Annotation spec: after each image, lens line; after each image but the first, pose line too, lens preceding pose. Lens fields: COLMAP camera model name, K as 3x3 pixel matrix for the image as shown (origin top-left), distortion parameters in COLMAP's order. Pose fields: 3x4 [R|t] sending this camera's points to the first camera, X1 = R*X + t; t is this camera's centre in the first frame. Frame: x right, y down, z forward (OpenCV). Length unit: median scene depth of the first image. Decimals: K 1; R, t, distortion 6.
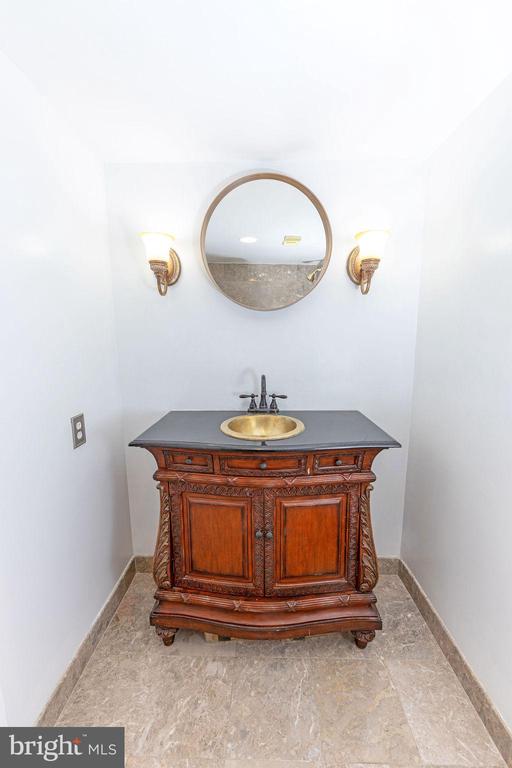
lens RADIAL K [[303.8, 0, 256.0], [0, 303.8, 384.0], [0, 0, 1]] dist [0.000177, -0.000222]
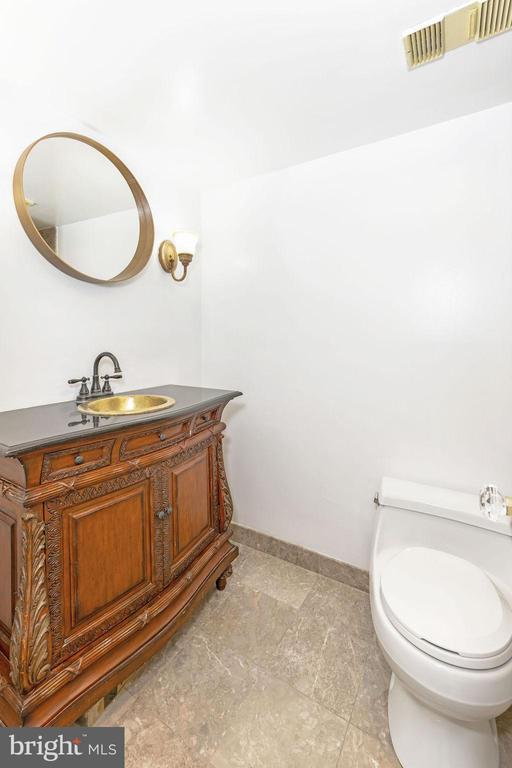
lens RADIAL K [[327.6, 0, 258.2], [0, 327.6, 338.6], [0, 0, 1]] dist [-0.000037, 0.000247]
pose [[0.505869, -0.001912, 0.862608, -0.672849], [0.136437, 0.987587, -0.077823, 0.078292], [-0.851752, 0.157060, 0.499851, 0.156469]]
